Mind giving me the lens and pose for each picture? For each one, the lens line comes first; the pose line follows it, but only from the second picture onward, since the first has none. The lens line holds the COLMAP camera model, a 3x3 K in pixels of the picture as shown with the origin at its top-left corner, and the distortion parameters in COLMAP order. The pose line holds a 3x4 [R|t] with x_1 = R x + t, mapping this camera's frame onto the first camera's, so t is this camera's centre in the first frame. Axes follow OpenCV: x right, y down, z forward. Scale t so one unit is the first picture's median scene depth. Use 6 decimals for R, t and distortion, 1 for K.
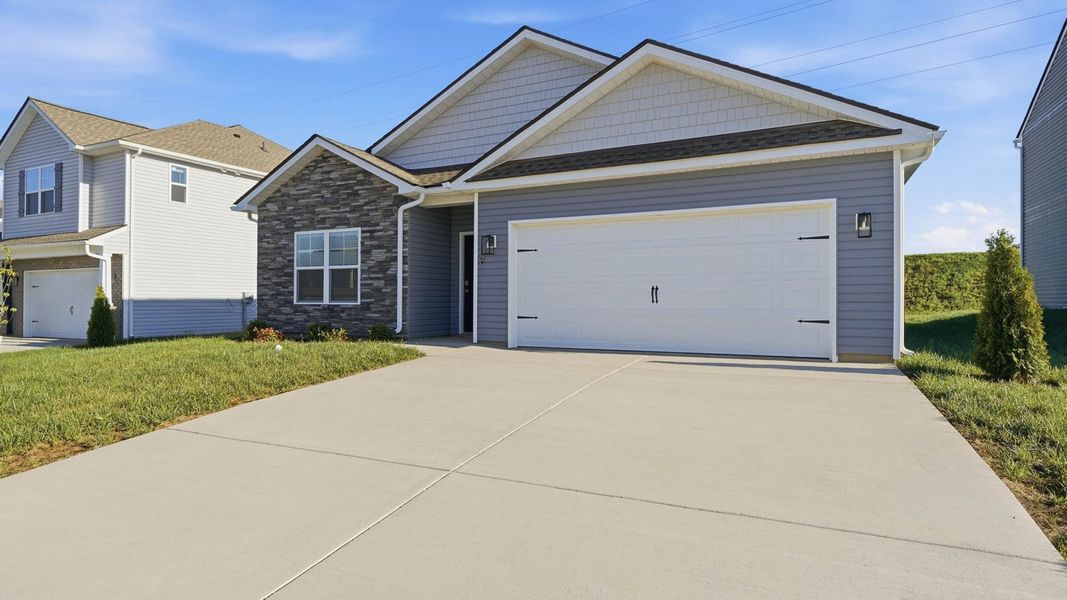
lens RADIAL K [[408.1, 0, 527.1], [0, 408.1, 303.9], [0, 0, 1]] dist [-0.001286, -0.000228]
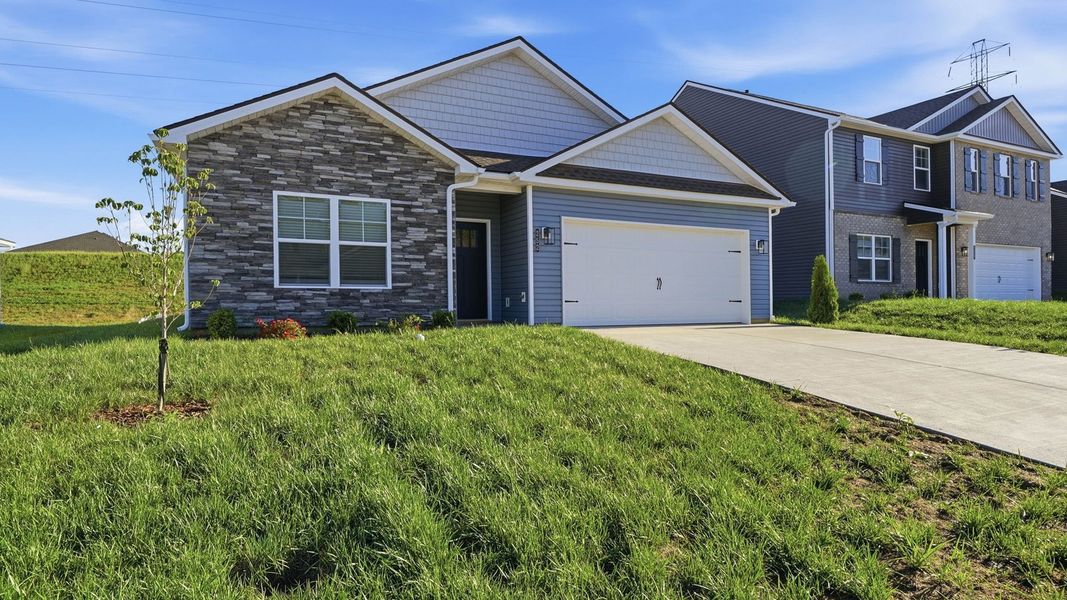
lens RADIAL K [[408.1, 0, 527.1], [0, 408.1, 303.9], [0, 0, 1]] dist [-0.001286, -0.000228]
pose [[0.787700, -0.003838, 0.616047, -0.711043], [0.005893, 0.999982, -0.001305, 0.035569], [-0.616031, 0.004658, 0.787708, 0.144546]]
